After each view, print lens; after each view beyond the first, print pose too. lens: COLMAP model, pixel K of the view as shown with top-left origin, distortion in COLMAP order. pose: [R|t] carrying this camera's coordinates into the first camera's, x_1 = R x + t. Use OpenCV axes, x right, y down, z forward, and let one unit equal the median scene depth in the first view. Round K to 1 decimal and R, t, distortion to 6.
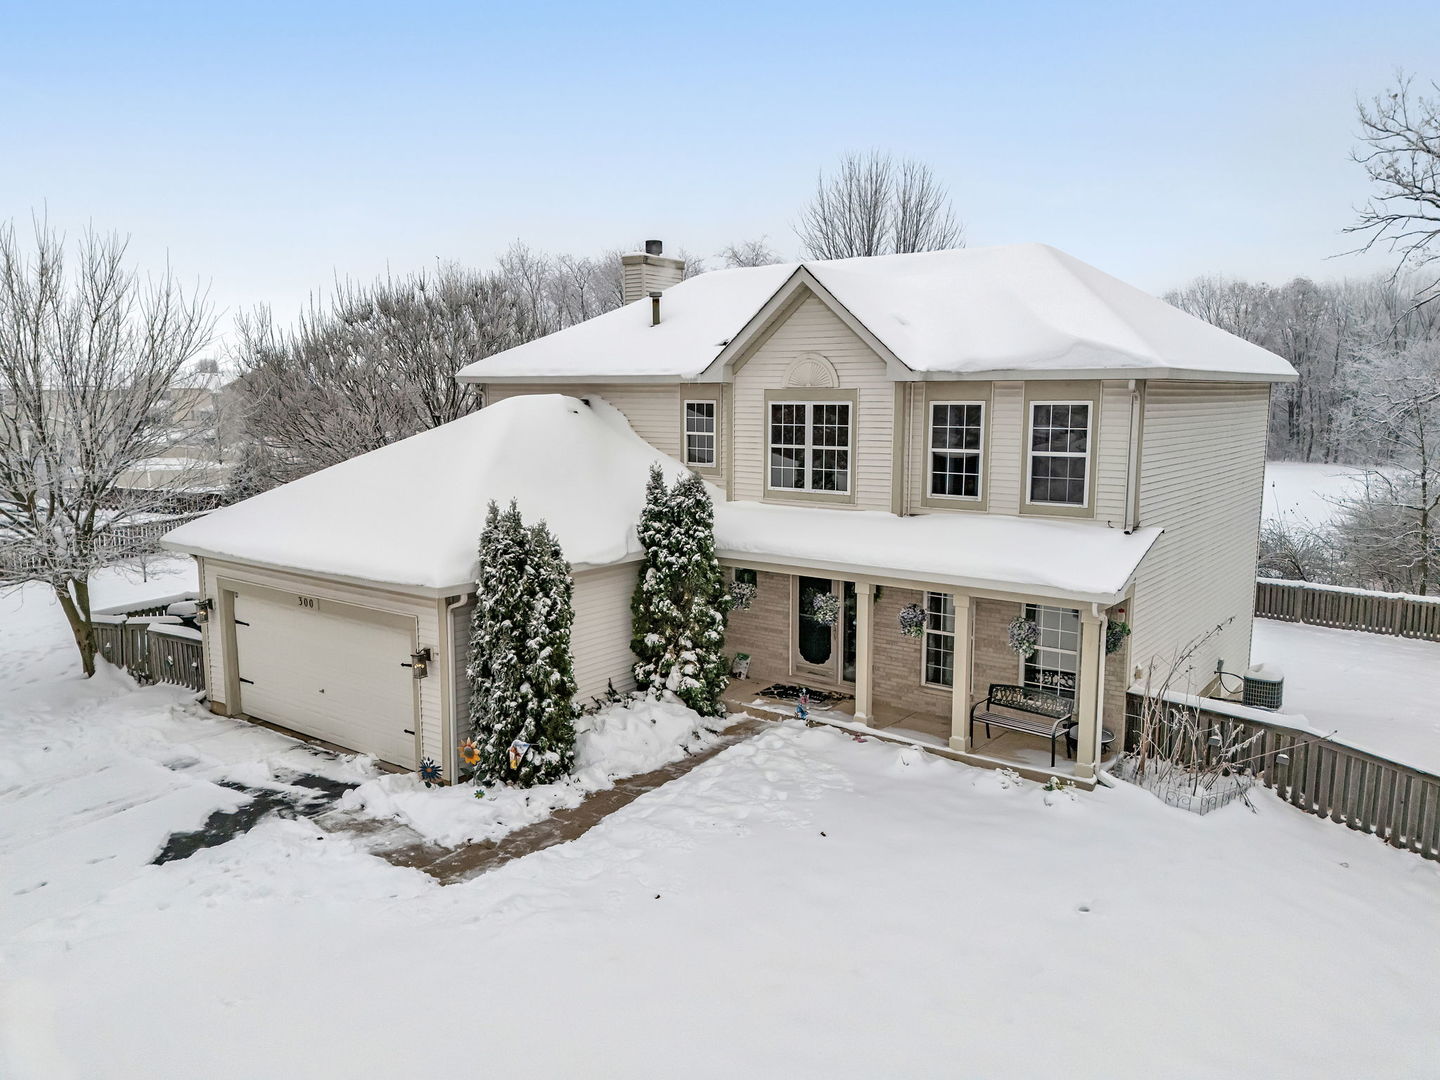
lens RADIAL K [[1026.7, 0, 736.4], [0, 1026.7, 524.3], [0, 0, 1]] dist [0.053477, -0.013668]
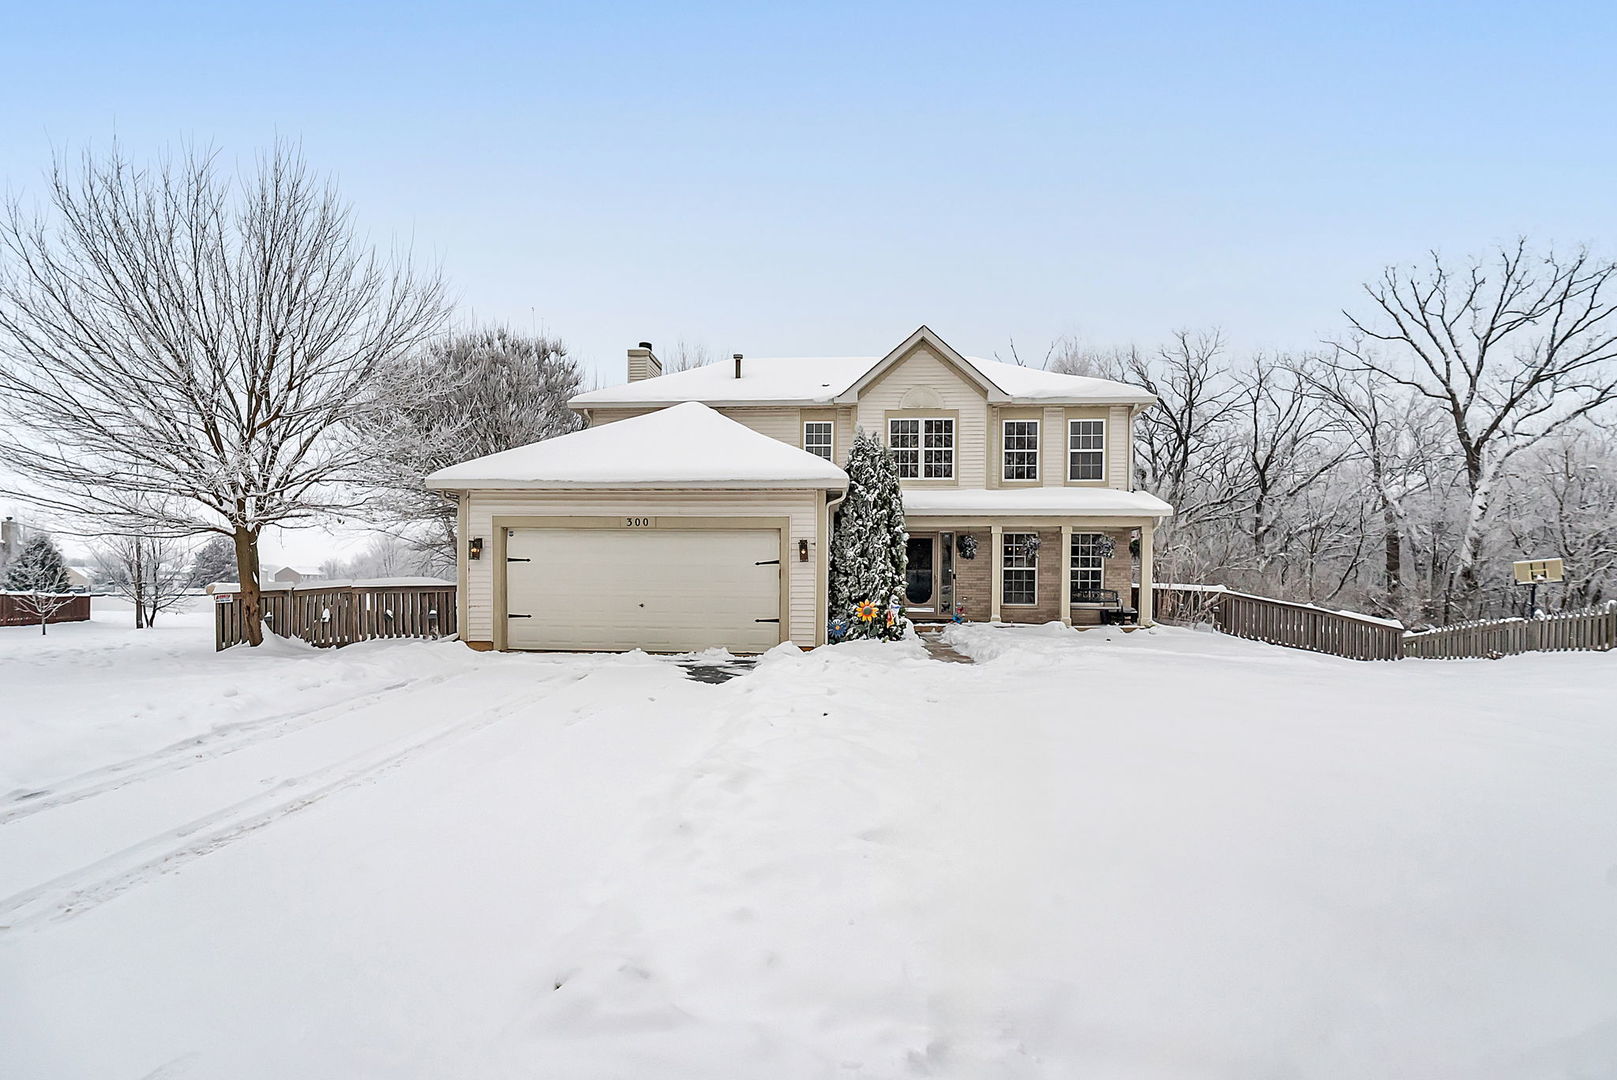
lens RADIAL K [[751.6, 0, 826.9], [0, 751.6, 582.7], [0, 0, 1]] dist [-0.012756, 0.003820]
pose [[0.846018, 0.000865, 0.533153, -0.658569], [0.063911, 0.992623, -0.103026, 0.231281], [-0.529309, 0.121236, 0.839722, 0.210410]]
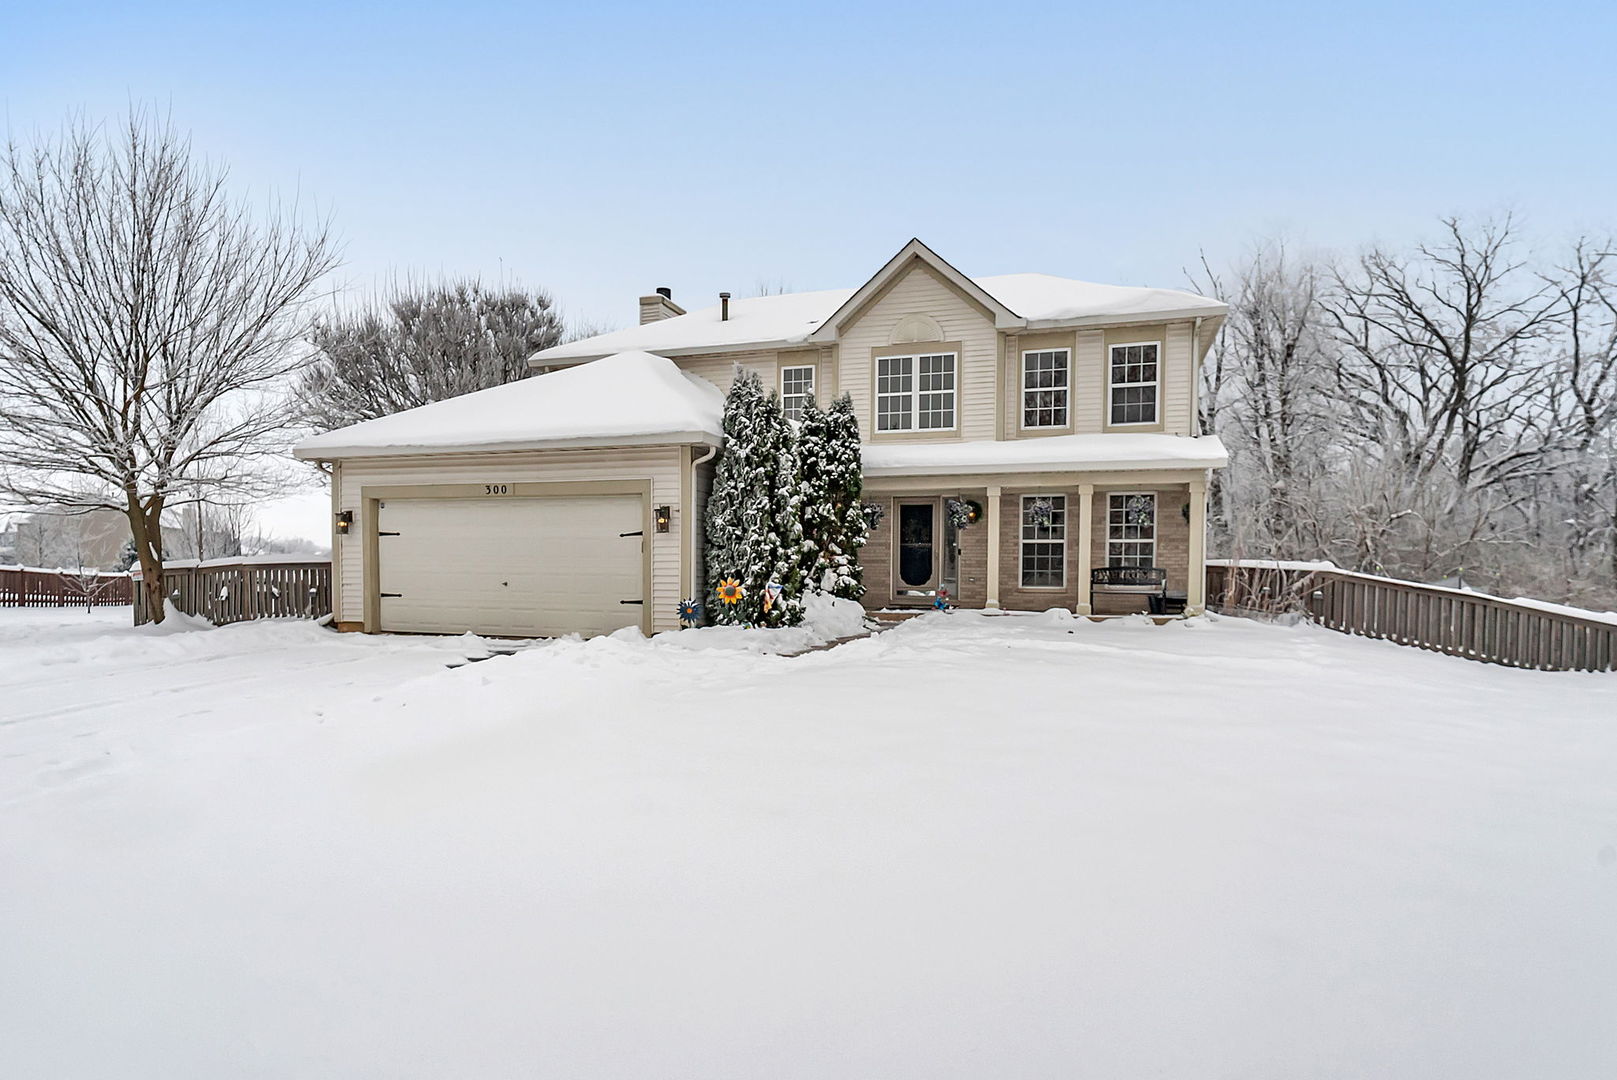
lens RADIAL K [[881.3, 0, 822.6], [0, 881.3, 577.9], [0, 0, 1]] dist [-0.008390, 0.001184]
pose [[0.948937, -0.004547, 0.315432, -0.374909], [0.038838, 0.993974, -0.102508, 0.251319], [-0.313065, 0.109525, 0.943395, 0.113420]]
